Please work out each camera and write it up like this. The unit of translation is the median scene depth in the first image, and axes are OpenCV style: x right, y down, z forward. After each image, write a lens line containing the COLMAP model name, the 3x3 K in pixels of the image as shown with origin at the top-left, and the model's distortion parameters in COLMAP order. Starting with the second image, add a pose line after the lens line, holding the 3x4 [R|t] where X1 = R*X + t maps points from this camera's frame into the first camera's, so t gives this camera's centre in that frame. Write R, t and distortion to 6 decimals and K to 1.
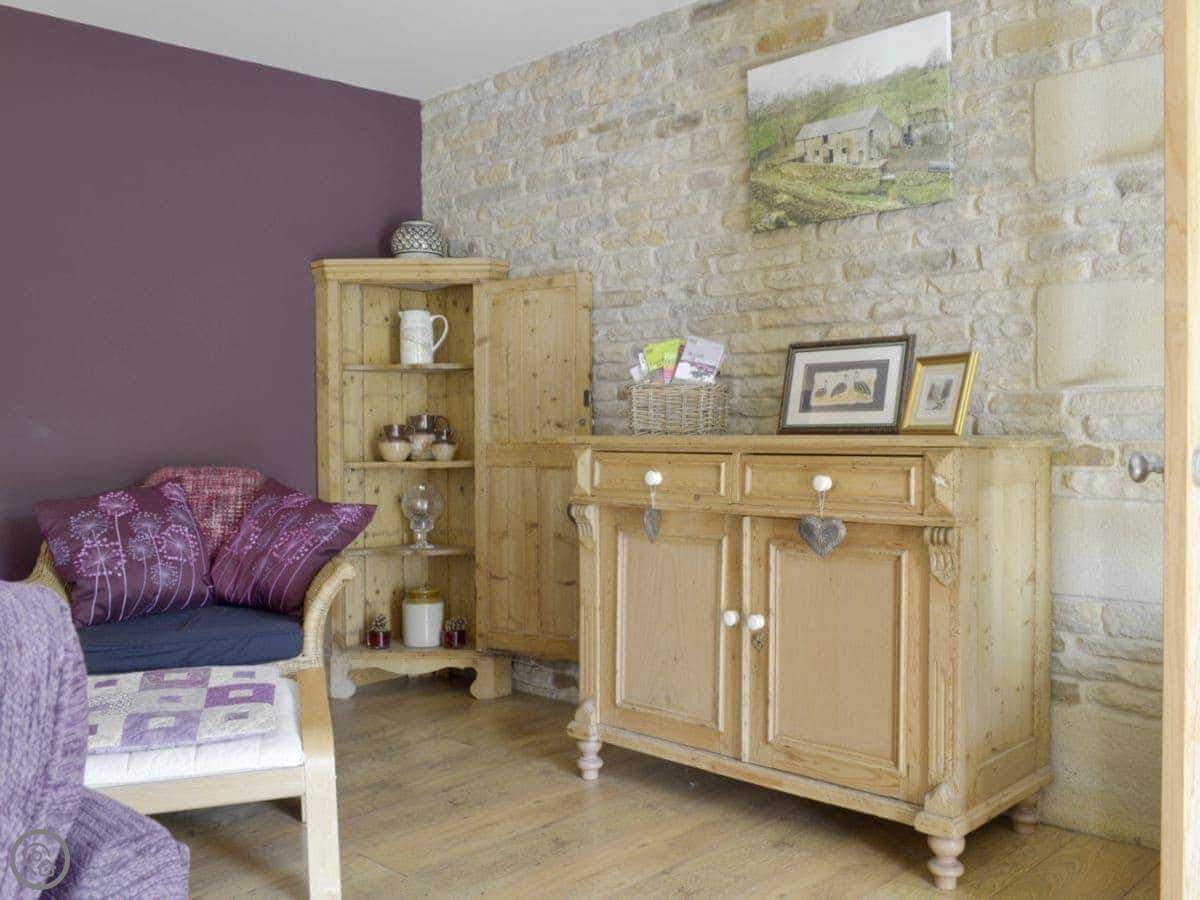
lens RADIAL K [[1075.3, 0, 600.0], [0, 1075.3, 450.0], [0, 0, 1]] dist [-0.011499, -0.004353]
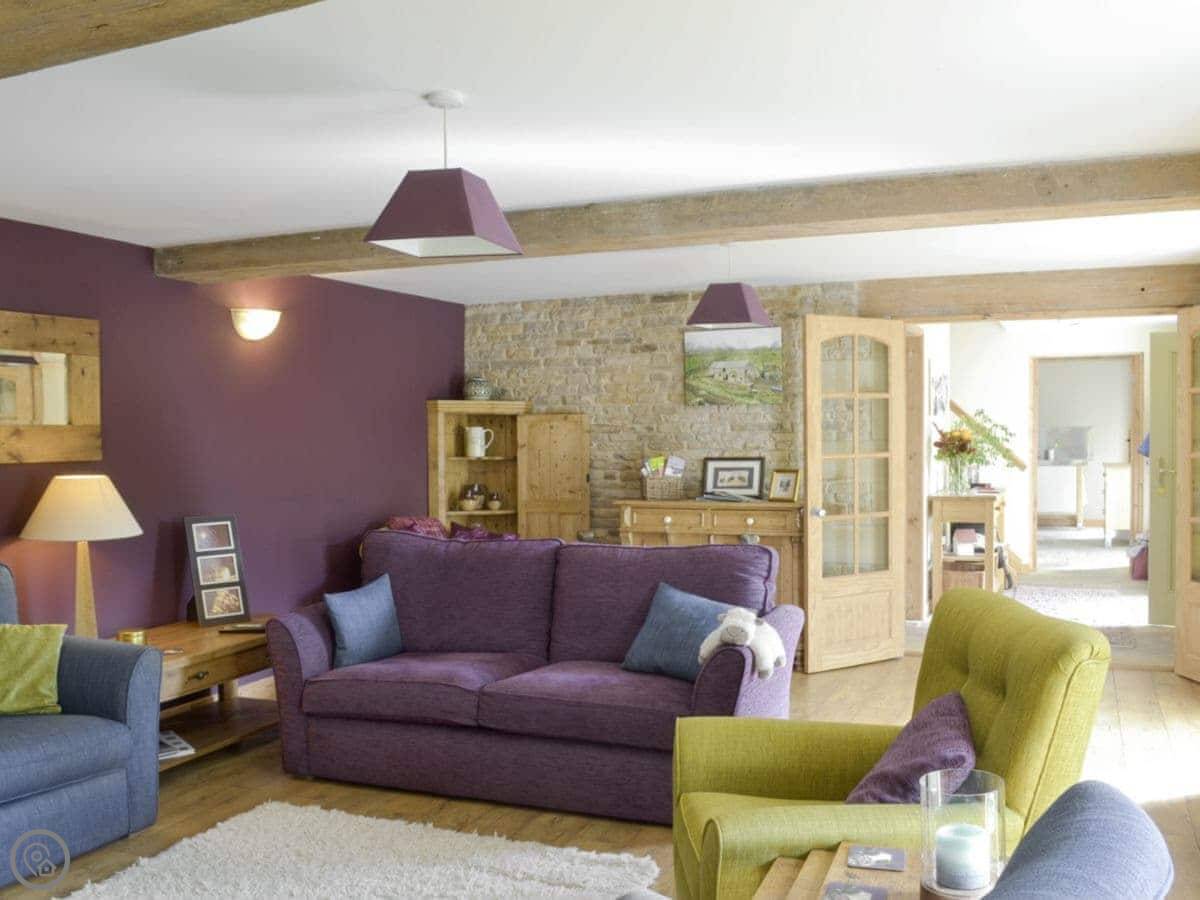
lens RADIAL K [[1075.3, 0, 600.0], [0, 1075.3, 450.0], [0, 0, 1]] dist [-0.011499, -0.004353]
pose [[0.936305, 0.002593, 0.351178, -0.739064], [0.005689, 0.999730, -0.022549, -0.059788], [-0.351142, 0.023111, 0.936037, -0.920157]]
